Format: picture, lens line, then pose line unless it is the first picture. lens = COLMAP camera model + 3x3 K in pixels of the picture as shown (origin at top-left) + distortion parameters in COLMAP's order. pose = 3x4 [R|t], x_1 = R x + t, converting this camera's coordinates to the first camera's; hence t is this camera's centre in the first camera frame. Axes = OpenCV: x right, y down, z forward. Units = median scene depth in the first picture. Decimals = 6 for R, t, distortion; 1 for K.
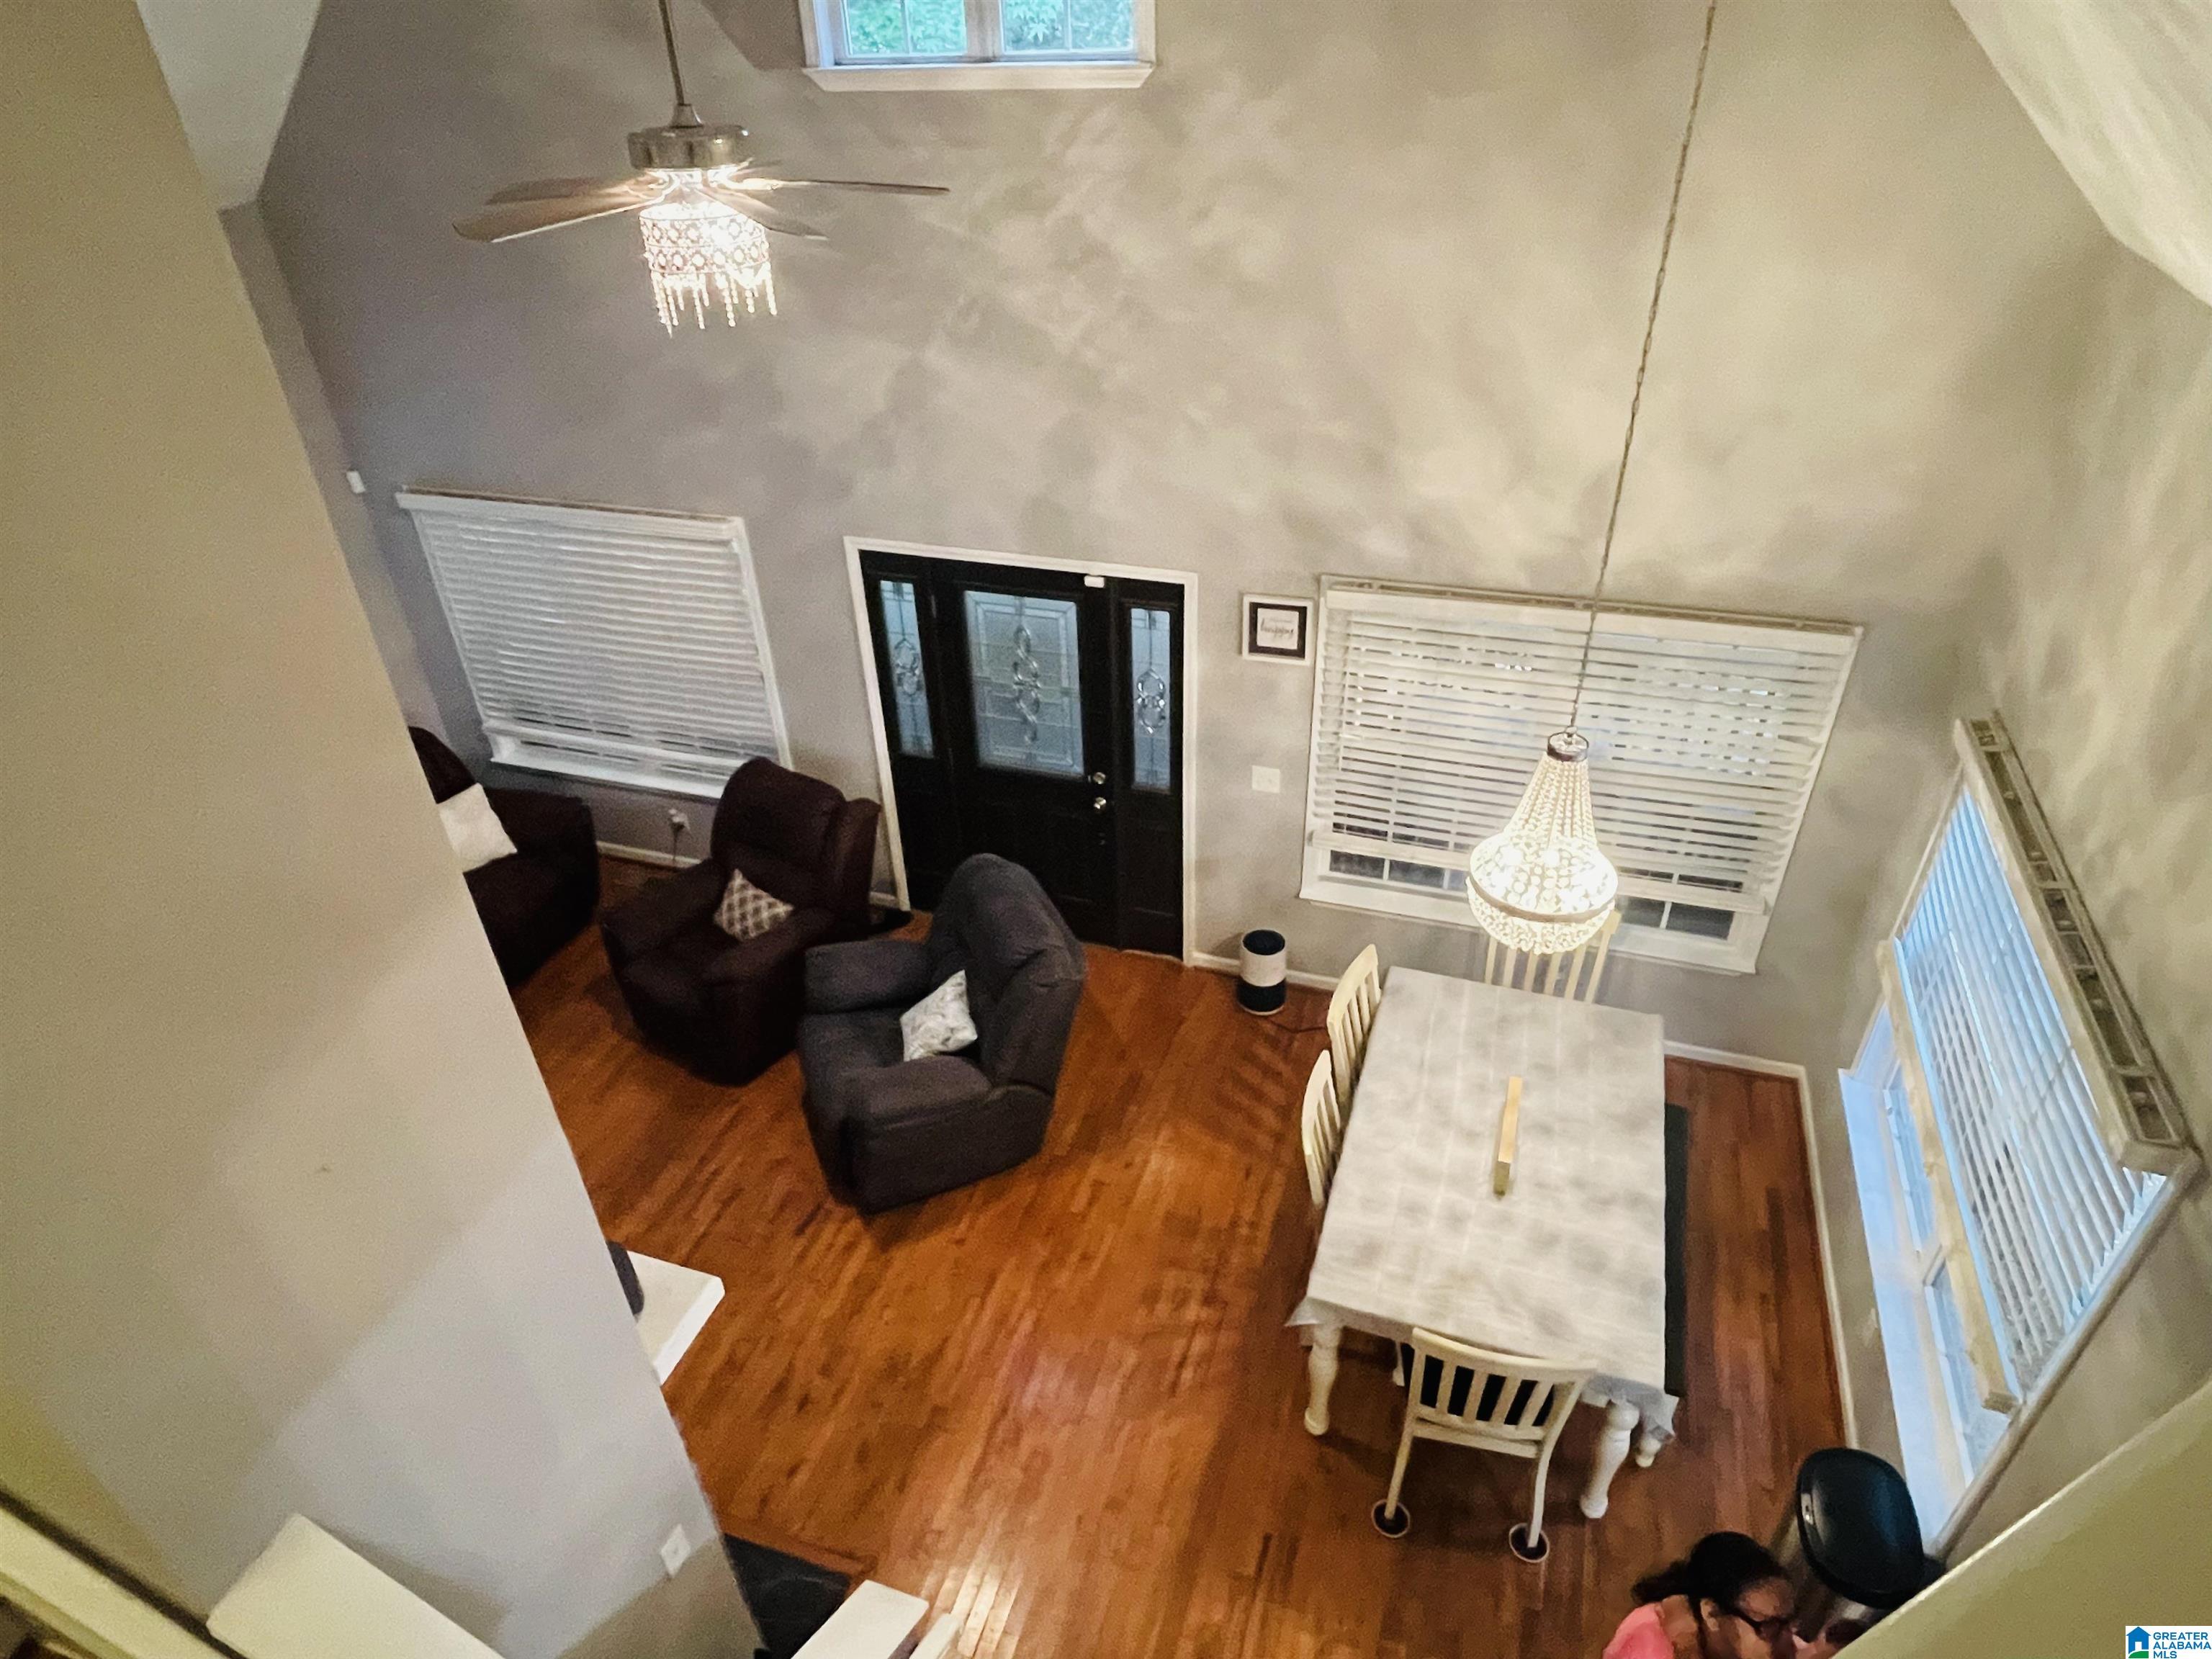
lens RADIAL K [[1293.7, 0, 1097.8], [0, 1293.7, 831.5], [0, 0, 1]] dist [0.025526, -0.001784]
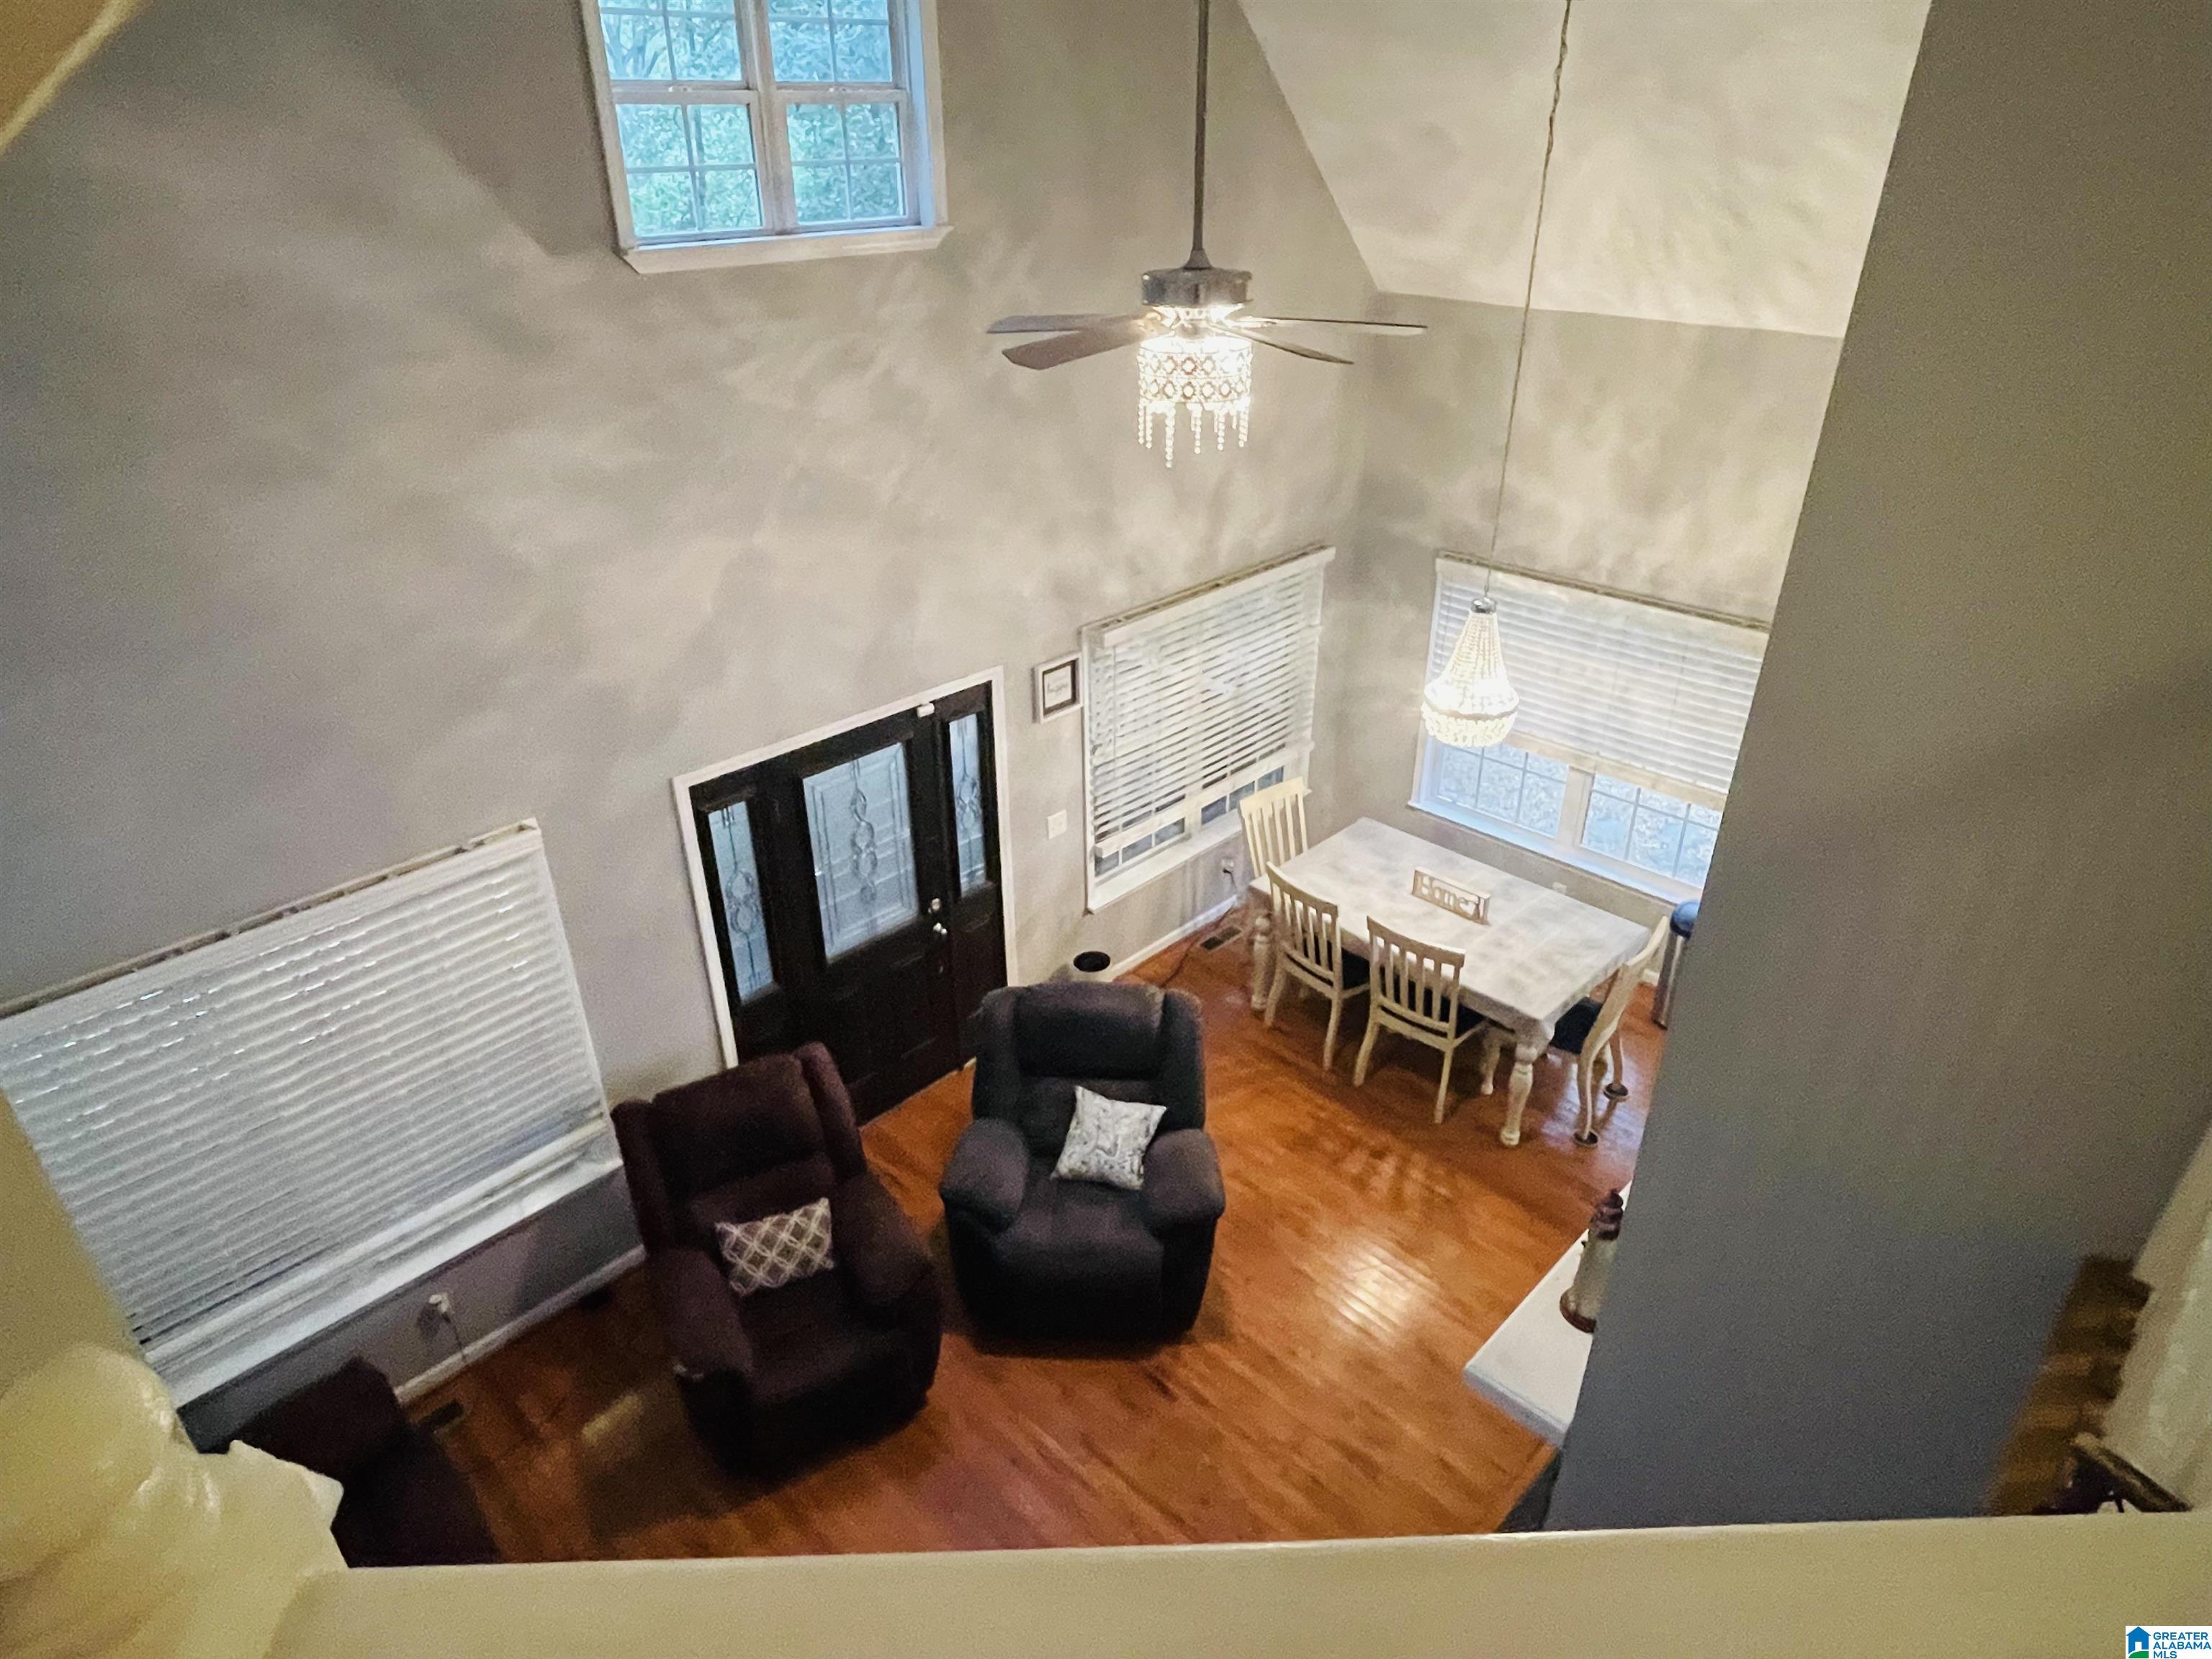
lens RADIAL K [[1293.7, 0, 1096.8], [0, 1293.7, 832.3], [0, 0, 1]] dist [0.025526, -0.001784]
pose [[0.443096, -0.405115, 0.799717, -0.825844], [0.498538, 0.852759, 0.155761, -0.209826], [-0.745067, 0.329673, 0.579820, 0.351537]]
